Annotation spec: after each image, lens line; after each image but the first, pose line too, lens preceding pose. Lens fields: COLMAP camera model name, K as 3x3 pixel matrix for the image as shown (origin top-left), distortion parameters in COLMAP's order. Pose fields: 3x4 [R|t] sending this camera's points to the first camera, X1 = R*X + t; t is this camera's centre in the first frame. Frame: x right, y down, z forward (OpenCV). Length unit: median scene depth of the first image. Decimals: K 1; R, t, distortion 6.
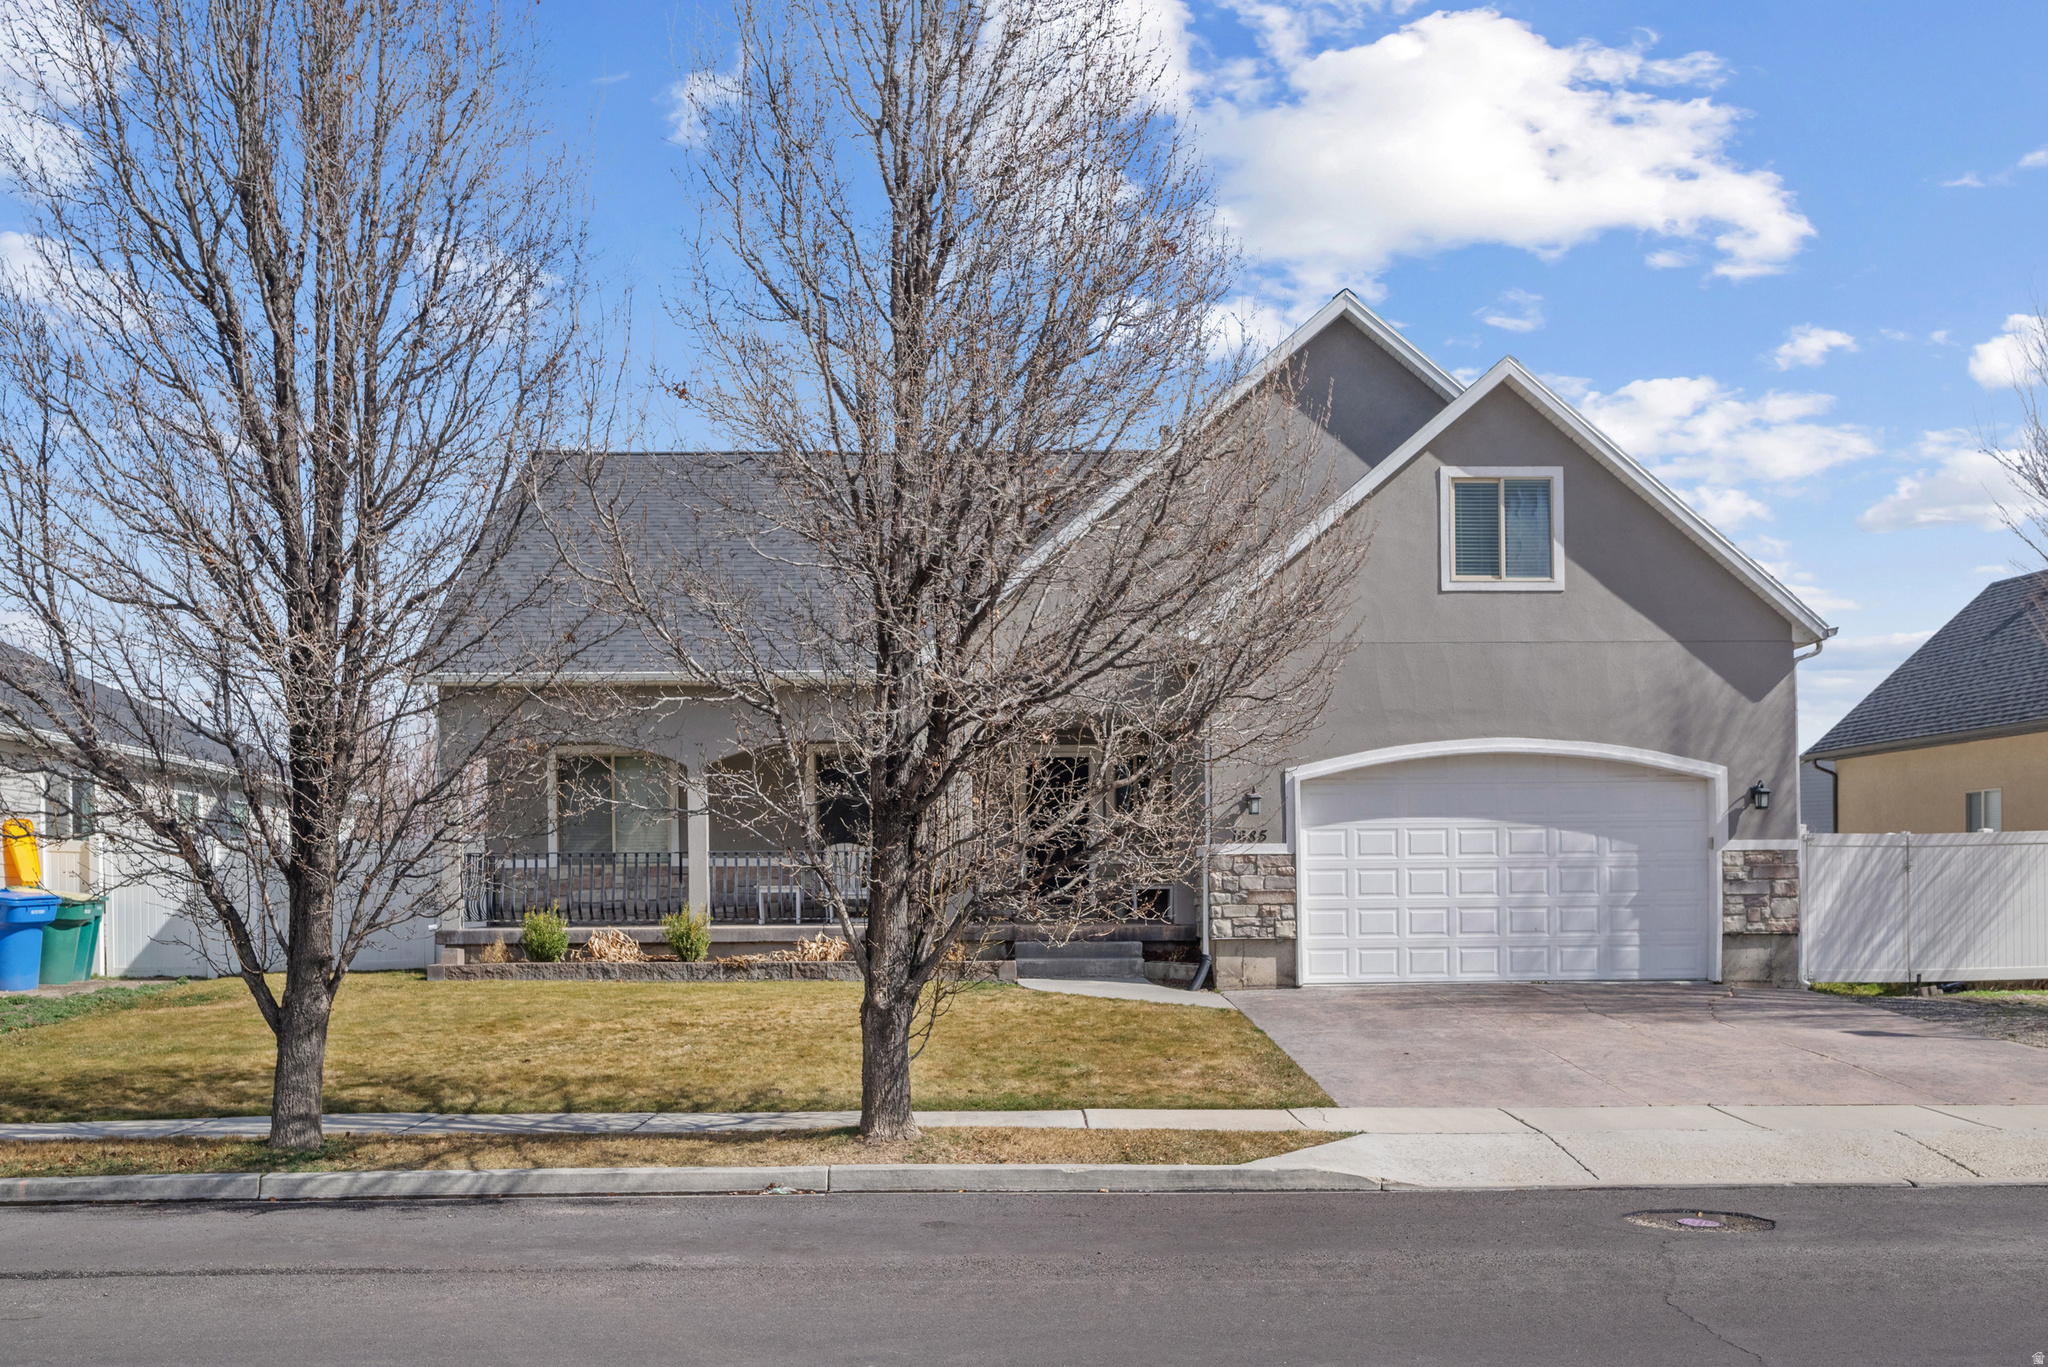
lens RADIAL K [[1830.1, 0, 1019.7], [0, 1830.1, 836.4], [0, 0, 1]] dist [-0.005547, 0.009838]
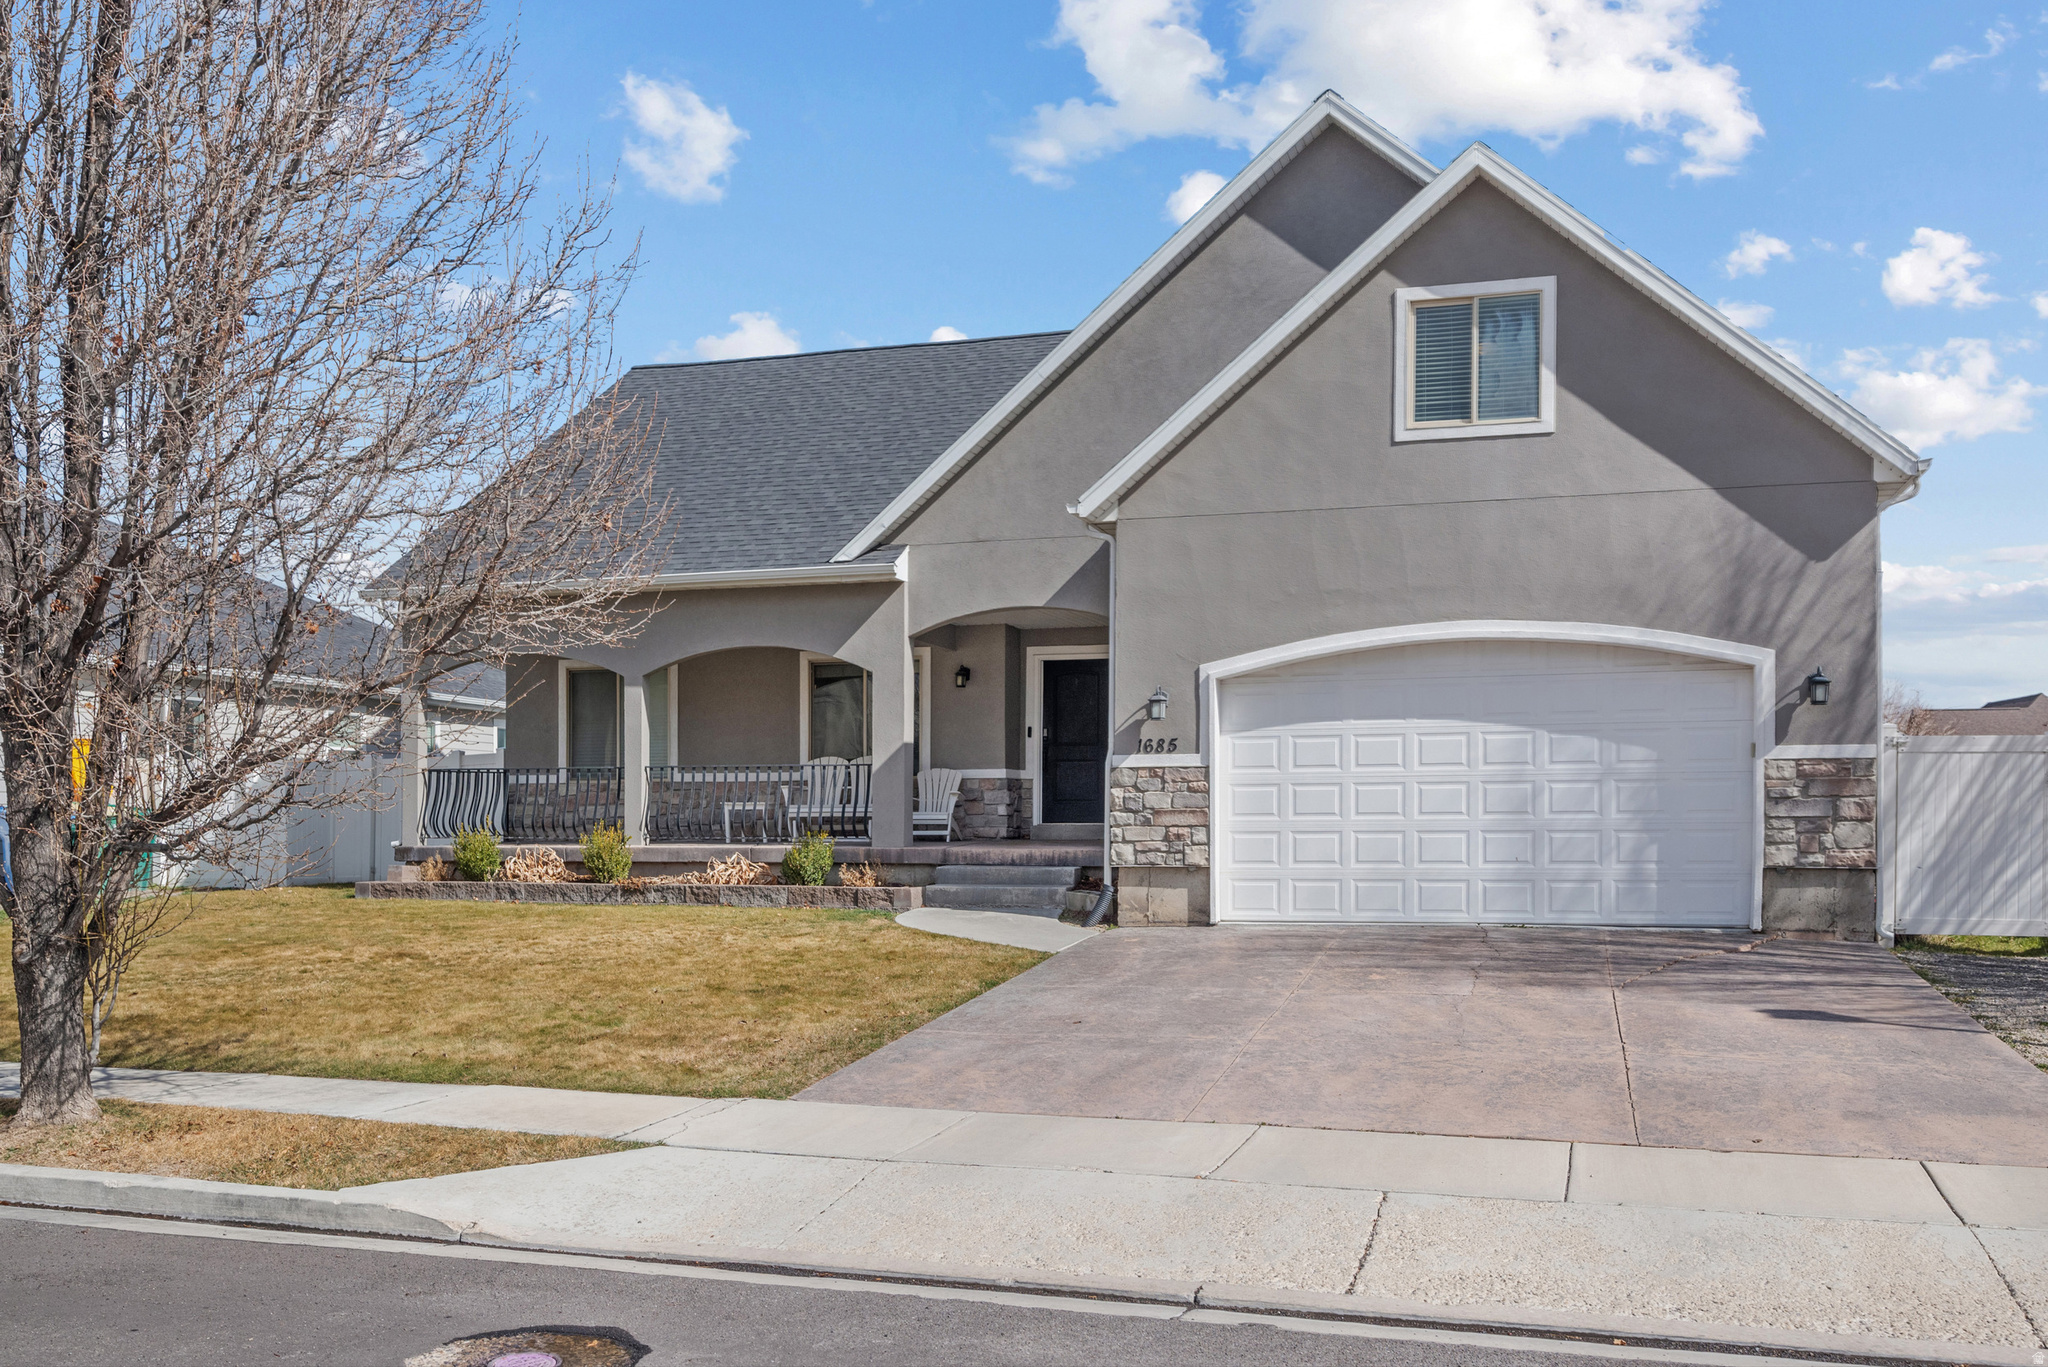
lens RADIAL K [[1726.7, 0, 1034.6], [0, 1726.7, 787.6], [0, 0, 1]] dist [0.005106, -0.003774]
pose [[0.953523, -0.000791, -0.301318, 0.310116], [0.007422, 0.999755, 0.020862, 0.002181], [0.301227, -0.022128, 0.953296, 0.217281]]
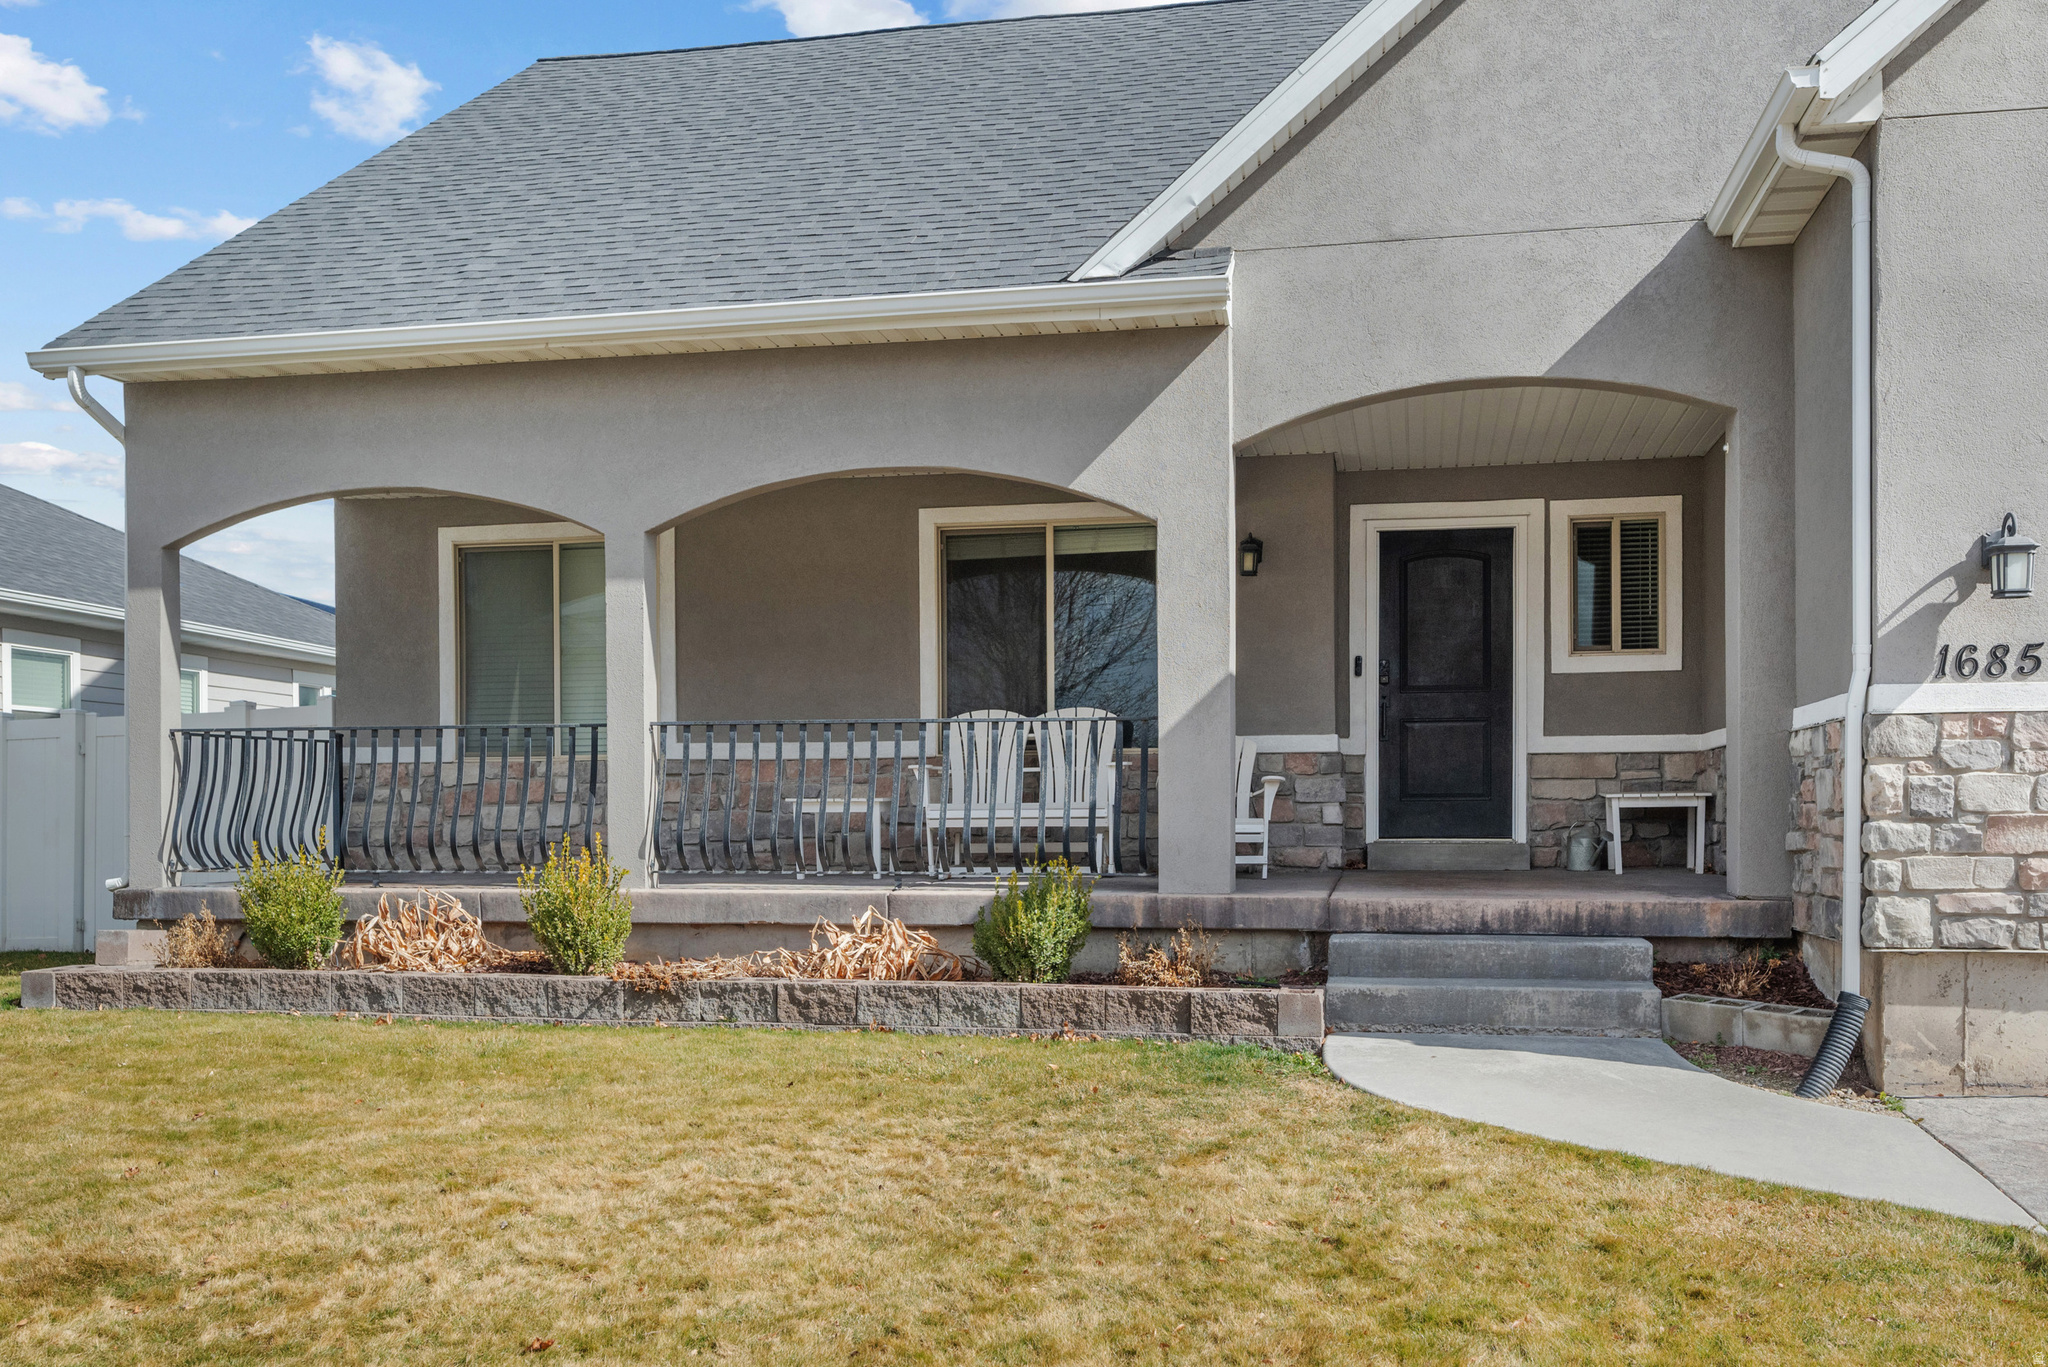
lens RADIAL K [[1830.1, 0, 1019.7], [0, 1830.1, 836.4], [0, 0, 1]] dist [-0.005547, 0.009838]
pose [[0.975791, 0.006420, -0.218611, 0.020312], [0.004532, 0.998761, 0.049559, 0.015091], [0.218659, -0.049350, 0.974553, 0.608601]]
